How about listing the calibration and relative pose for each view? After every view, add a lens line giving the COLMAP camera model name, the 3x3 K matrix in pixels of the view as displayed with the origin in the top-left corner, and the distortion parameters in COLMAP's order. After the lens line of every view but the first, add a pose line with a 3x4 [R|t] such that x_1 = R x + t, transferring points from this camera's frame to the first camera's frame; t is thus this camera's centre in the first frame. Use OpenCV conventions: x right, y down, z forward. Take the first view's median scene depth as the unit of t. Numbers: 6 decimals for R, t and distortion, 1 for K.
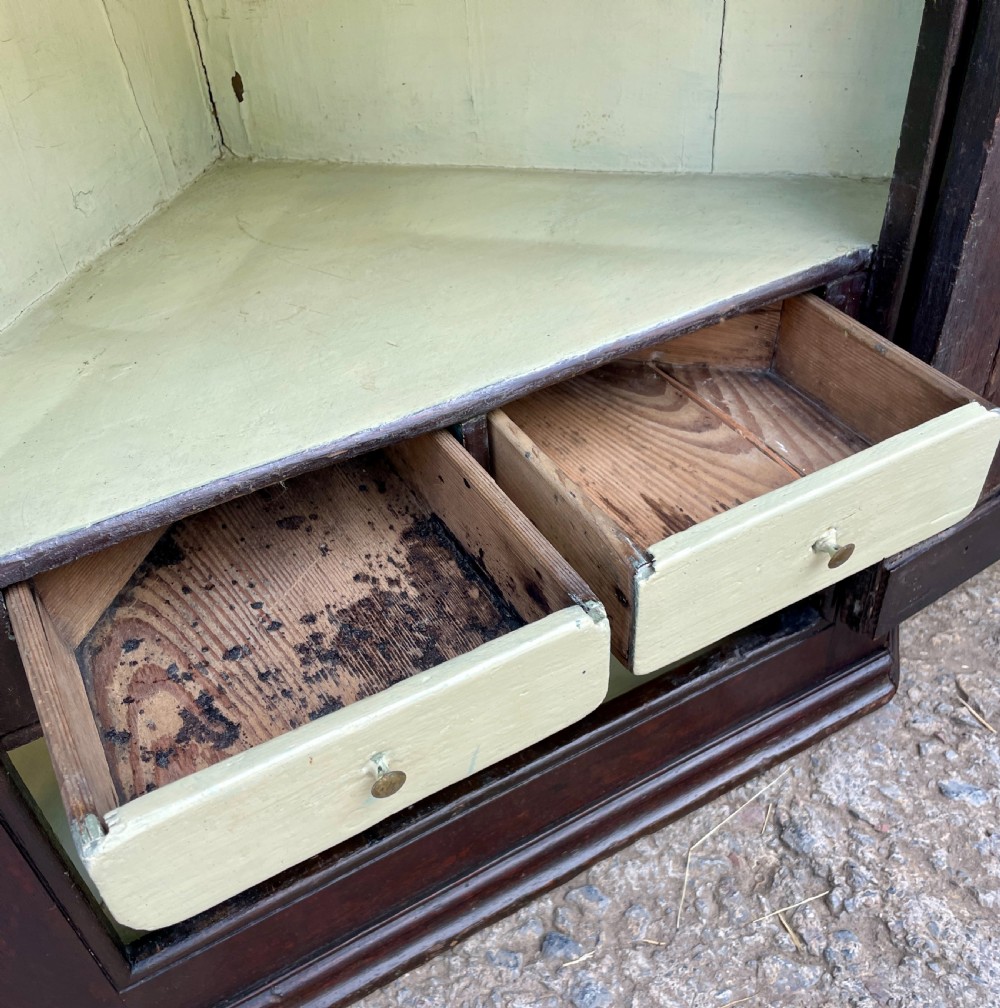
lens RADIAL K [[1022.3, 0, 501.3], [0, 1022.3, 565.2], [0, 0, 1]] dist [0.064031, -0.086072]
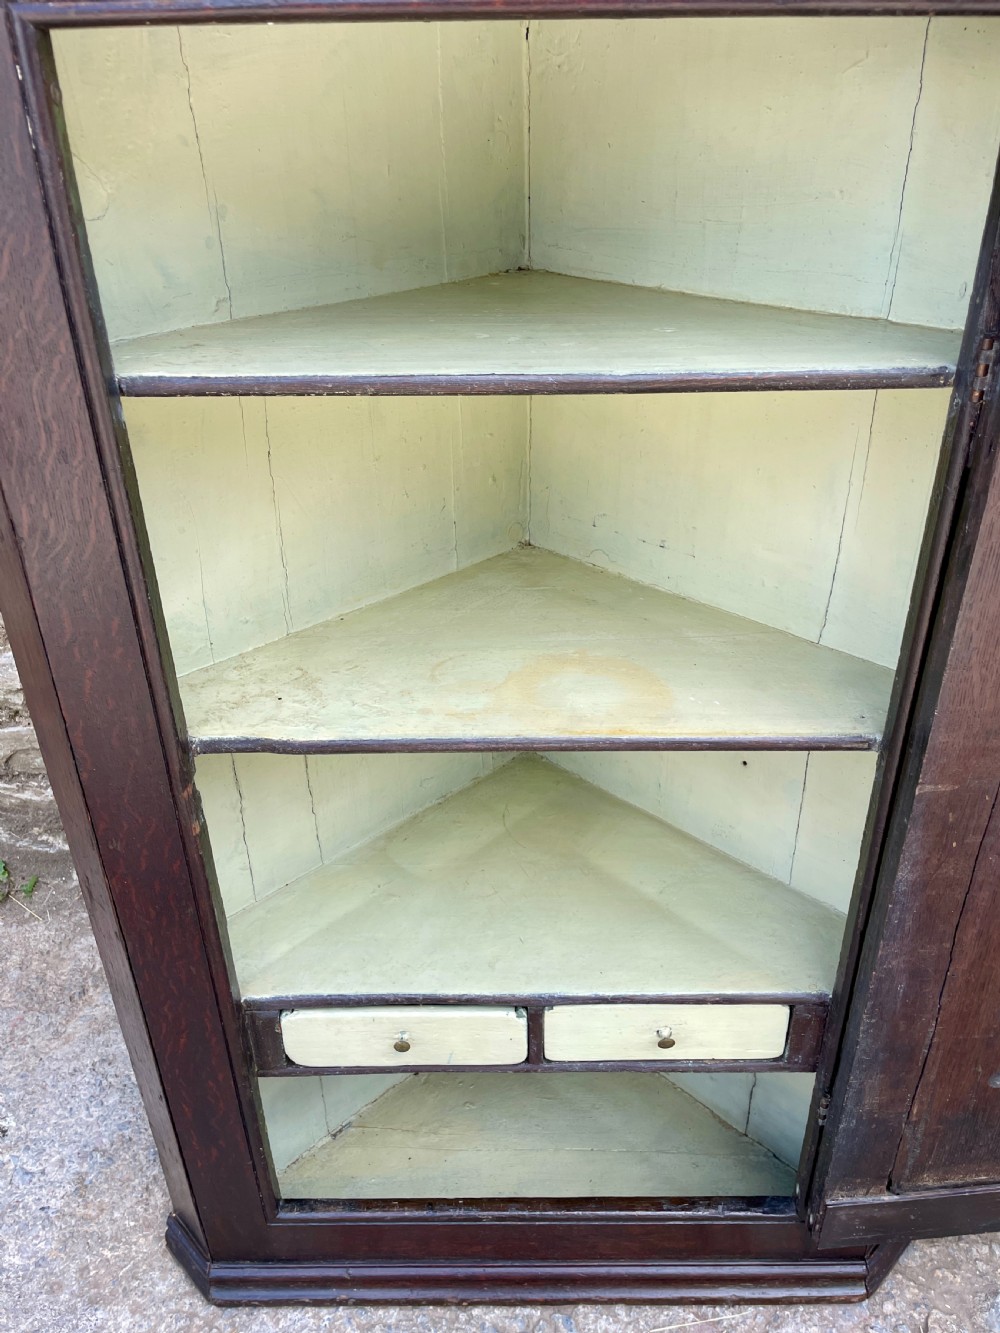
lens RADIAL K [[1014.6, 0, 506.7], [0, 1014.6, 664.2], [0, 0, 1]] dist [0.062328, -0.098450]
pose [[0.864729, 0.286230, -0.412694, 0.348713], [-0.363176, 0.923940, -0.120161, -0.328455], [0.346911, 0.253787, 0.902909, -0.546573]]
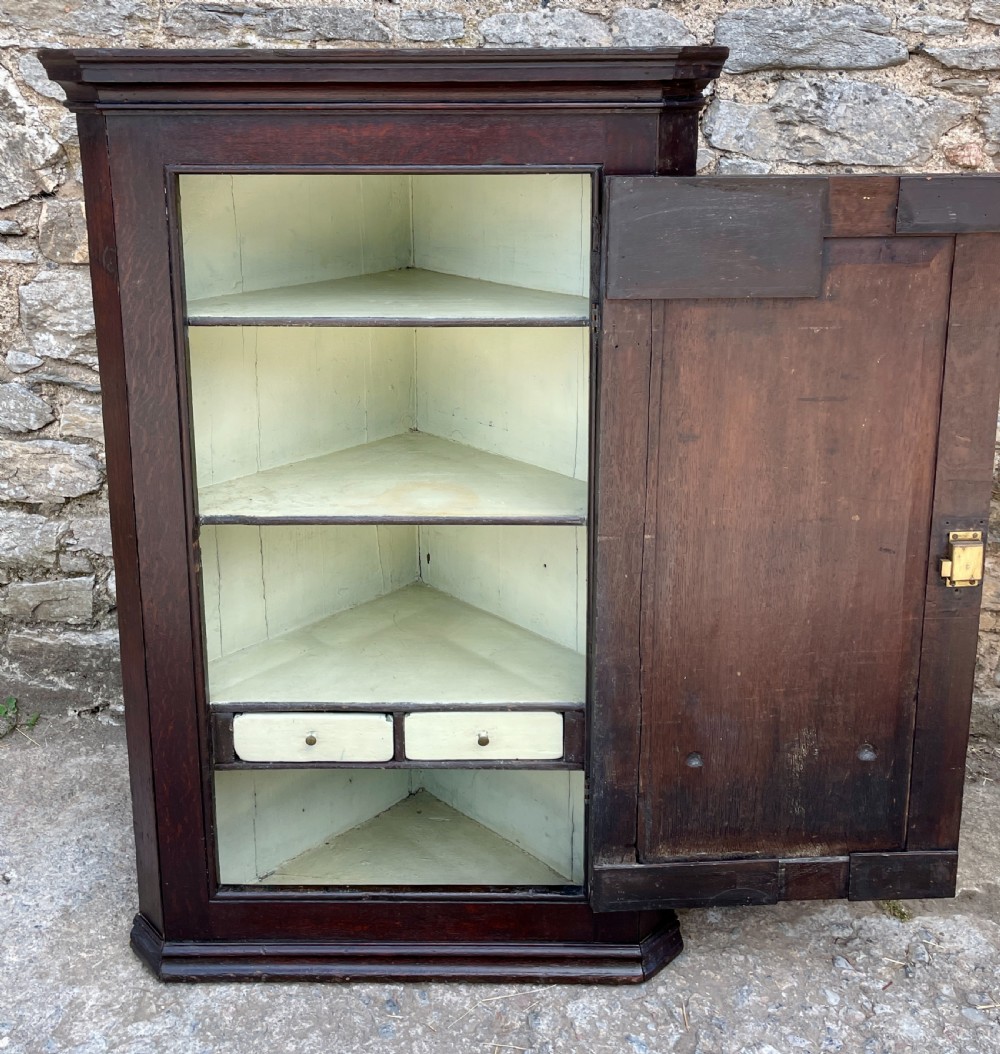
lens RADIAL K [[1083.7, 0, 488.0], [0, 1083.7, 313.4], [0, 0, 1]] dist [0.054008, -0.062331]
pose [[0.860081, 0.153943, -0.486377, 1.026742], [-0.374941, 0.837254, -0.398026, 0.024776], [0.345948, 0.524697, 0.777826, -1.256518]]
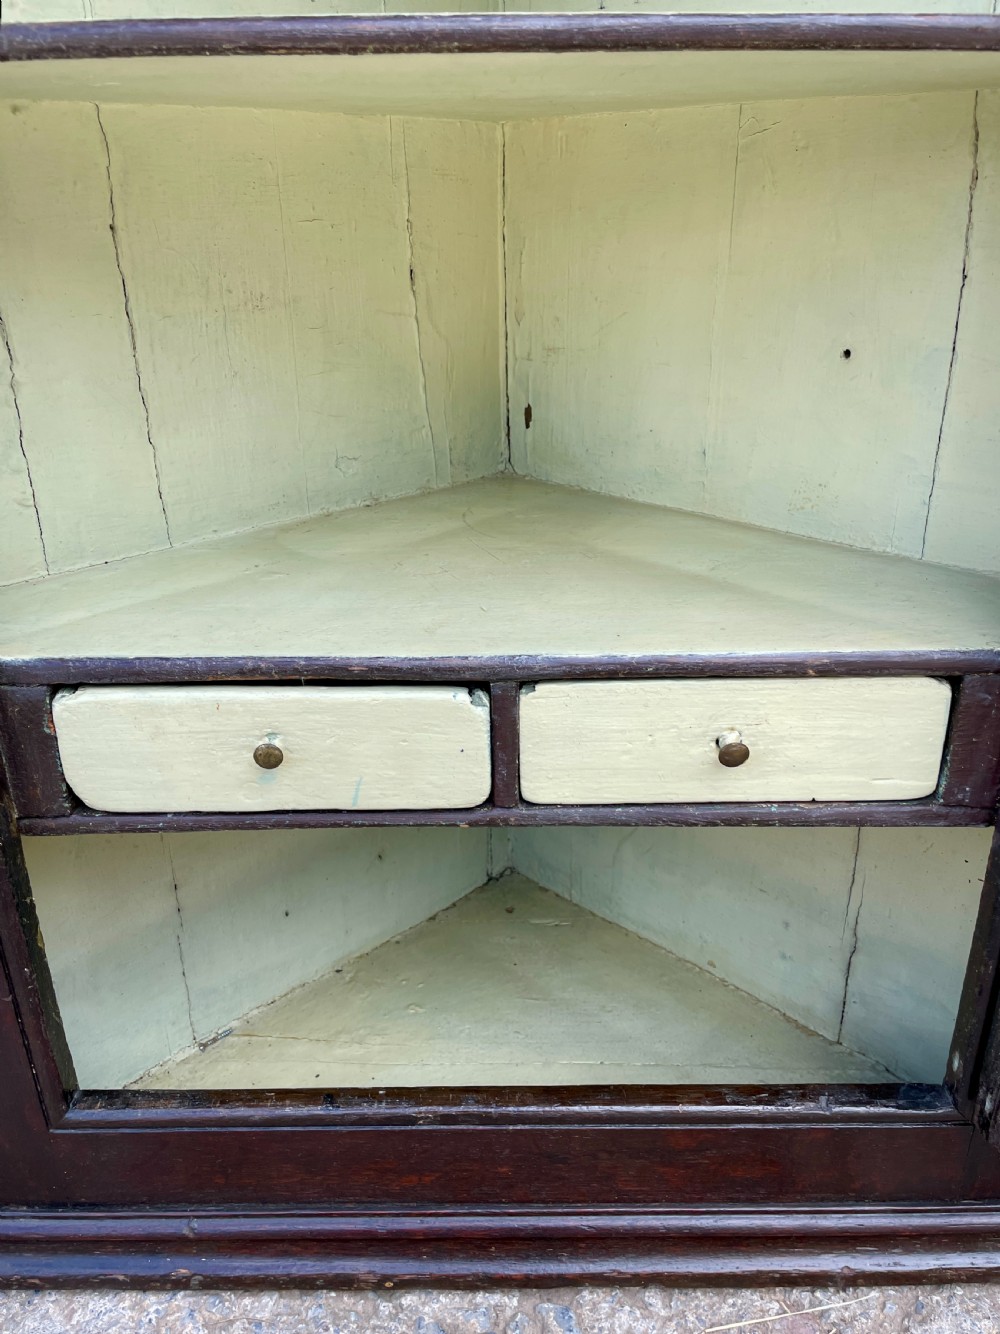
lens RADIAL K [[1043.1, 0, 508.4], [0, 1043.1, 657.3], [0, 0, 1]] dist [0.074784, -0.114874]
pose [[0.866162, 0.245732, -0.435177, 0.297815], [-0.364268, 0.906584, -0.213106, 0.037055], [0.342158, 0.343106, 0.874761, 0.064381]]
